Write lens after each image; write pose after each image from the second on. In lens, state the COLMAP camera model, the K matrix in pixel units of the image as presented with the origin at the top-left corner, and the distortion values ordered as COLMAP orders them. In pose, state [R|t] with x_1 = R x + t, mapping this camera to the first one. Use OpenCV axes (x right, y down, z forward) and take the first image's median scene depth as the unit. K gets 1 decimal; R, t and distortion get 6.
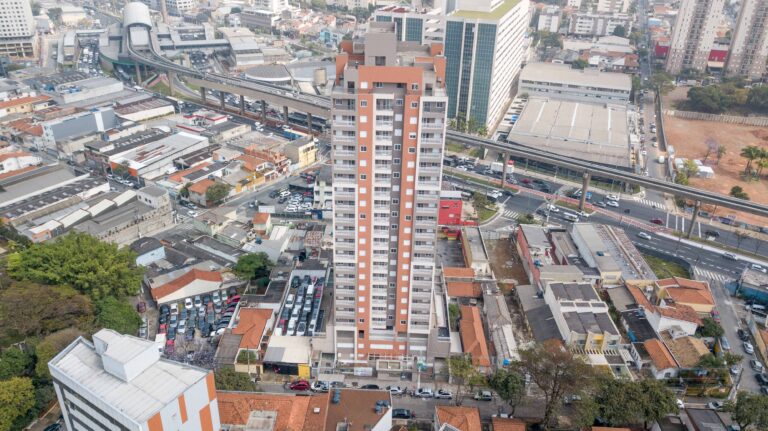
lens RADIAL K [[588.3, 0, 379.1], [0, 588.3, 218.5], [0, 0, 1]] dist [0.005457, 0.000266]
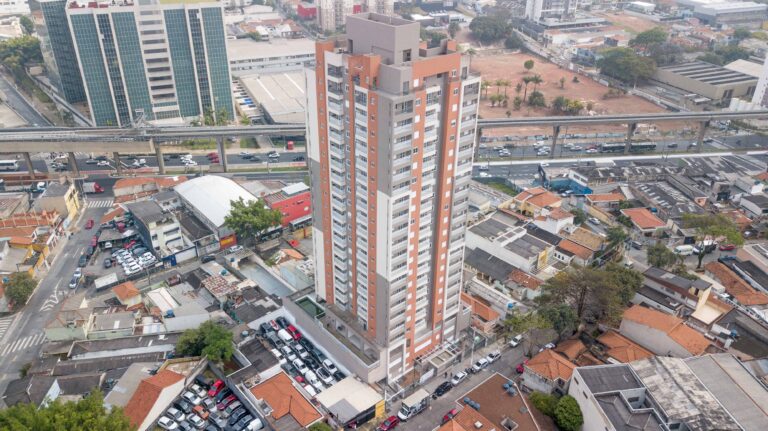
lens RADIAL K [[588.3, 0, 379.1], [0, 588.3, 218.5], [0, 0, 1]] dist [0.005457, 0.000266]
pose [[0.739198, -0.339282, 0.581786, -0.465015], [0.314227, 0.937796, 0.147651, -0.124457], [-0.595691, 0.073669, 0.799828, 0.215244]]
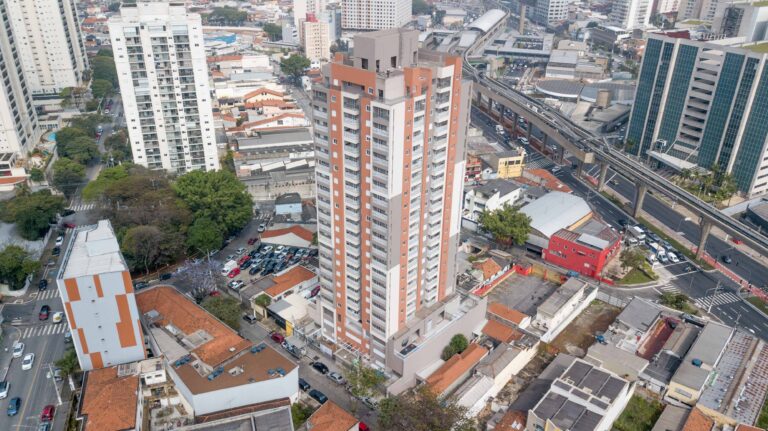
lens RADIAL K [[588.3, 0, 379.1], [0, 588.3, 218.5], [0, 0, 1]] dist [0.005457, 0.000266]
pose [[0.764725, 0.276603, -0.581967, 0.501494], [-0.288108, 0.954645, 0.075149, -0.063423], [0.576358, 0.110201, 0.809732, 0.139327]]
